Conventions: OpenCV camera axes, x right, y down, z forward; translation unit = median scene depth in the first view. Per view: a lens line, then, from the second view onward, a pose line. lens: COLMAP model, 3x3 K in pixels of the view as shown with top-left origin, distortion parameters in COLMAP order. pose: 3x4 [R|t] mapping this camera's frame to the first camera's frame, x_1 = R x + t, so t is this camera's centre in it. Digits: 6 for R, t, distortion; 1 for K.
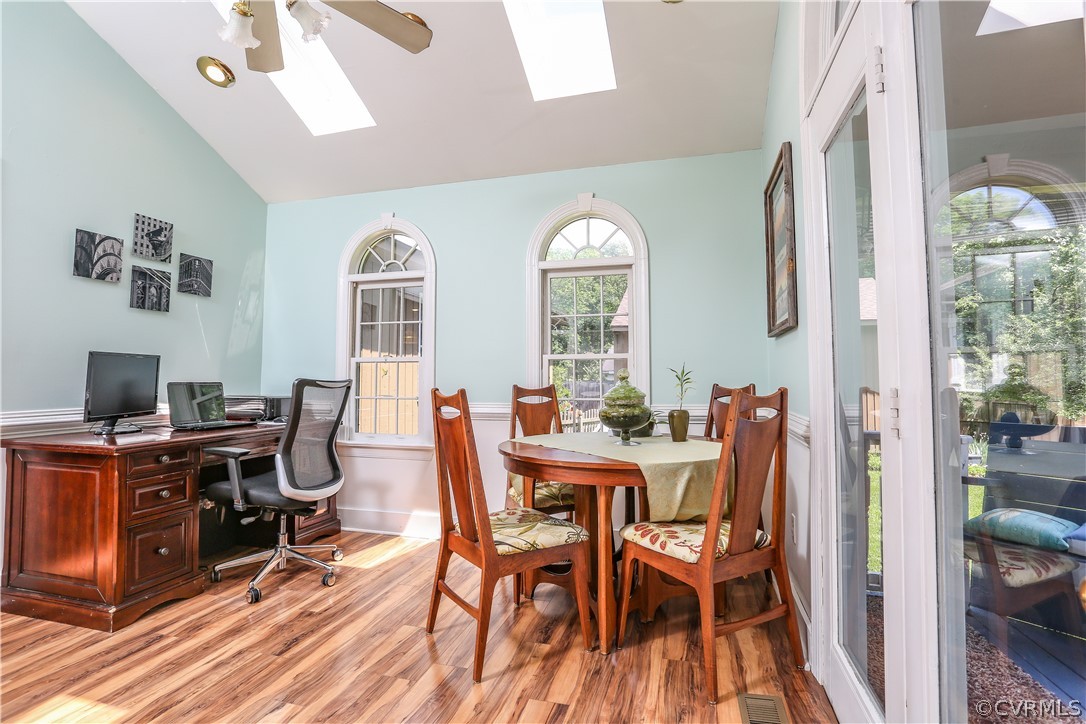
lens RADIAL K [[543.8, 0, 542.6], [0, 543.8, 355.1], [0, 0, 1]] dist [-0.067052, 0.030089]
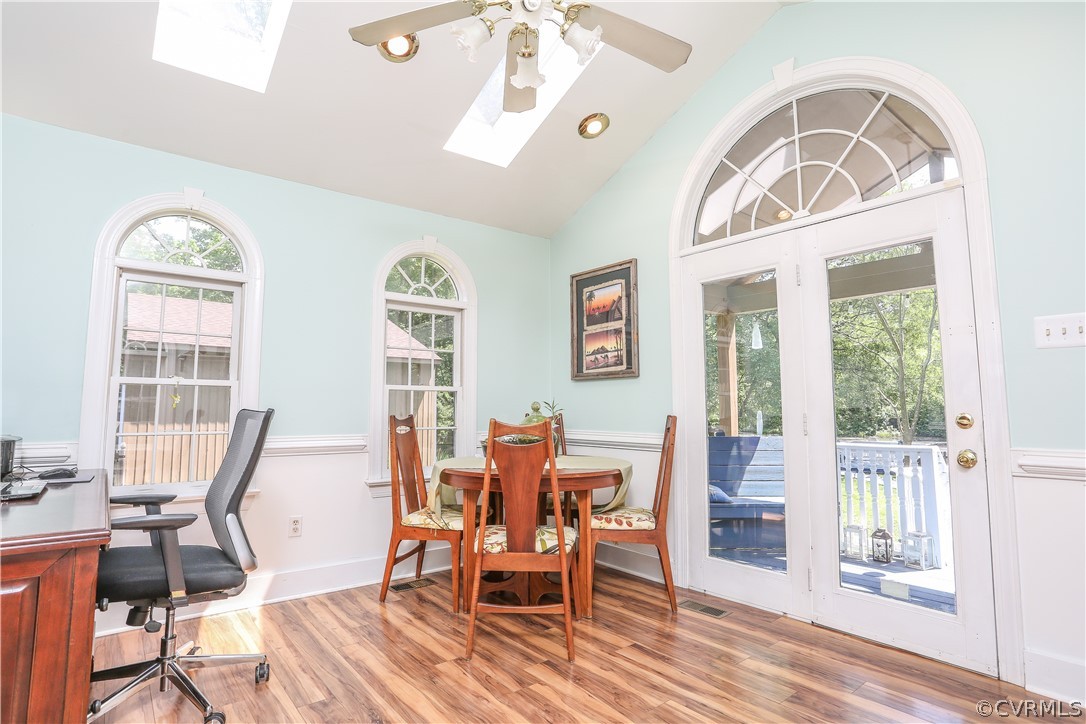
lens RADIAL K [[556.8, 0, 545.5], [0, 556.8, 355.6], [0, 0, 1]] dist [-0.080134, 0.038662]
pose [[0.575298, 0.083639, 0.813656, -1.046416], [-0.037354, 0.996407, -0.076013, 0.019052], [-0.817090, 0.013337, 0.576356, 0.284120]]
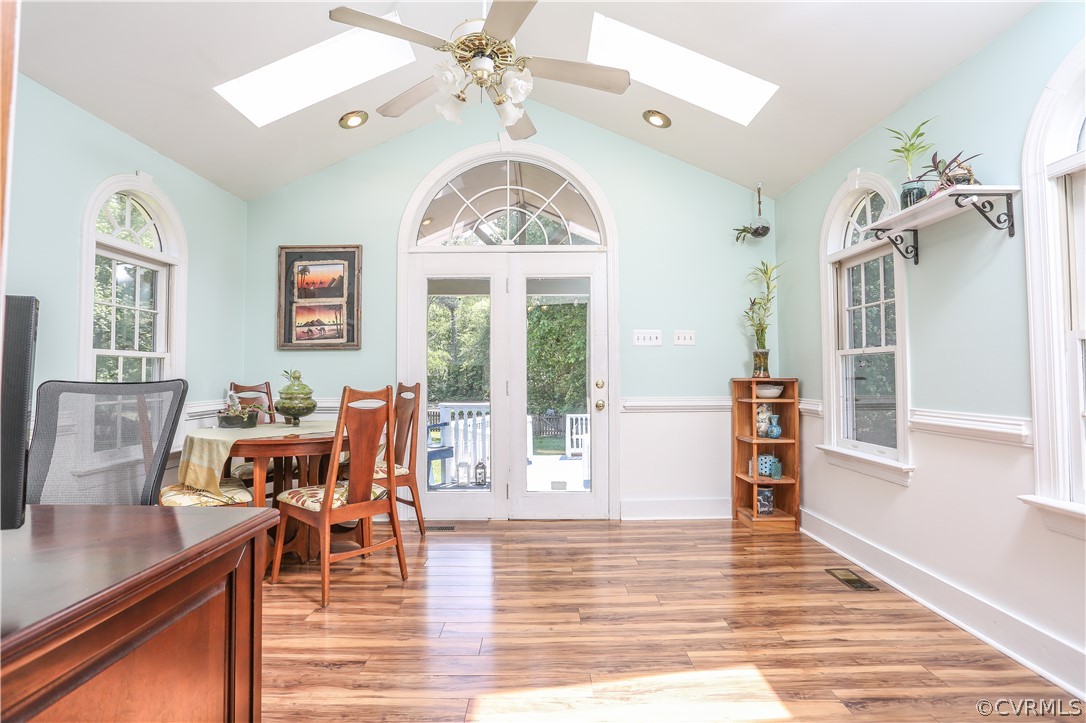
lens RADIAL K [[528.8, 0, 541.7], [0, 528.8, 354.1], [0, 0, 1]] dist [-0.070999, 0.032313]
pose [[-0.274610, 0.047275, 0.960393, -1.428211], [-0.032649, 0.997756, -0.058450, 0.046510], [-0.961001, -0.047407, -0.272451, 0.911926]]
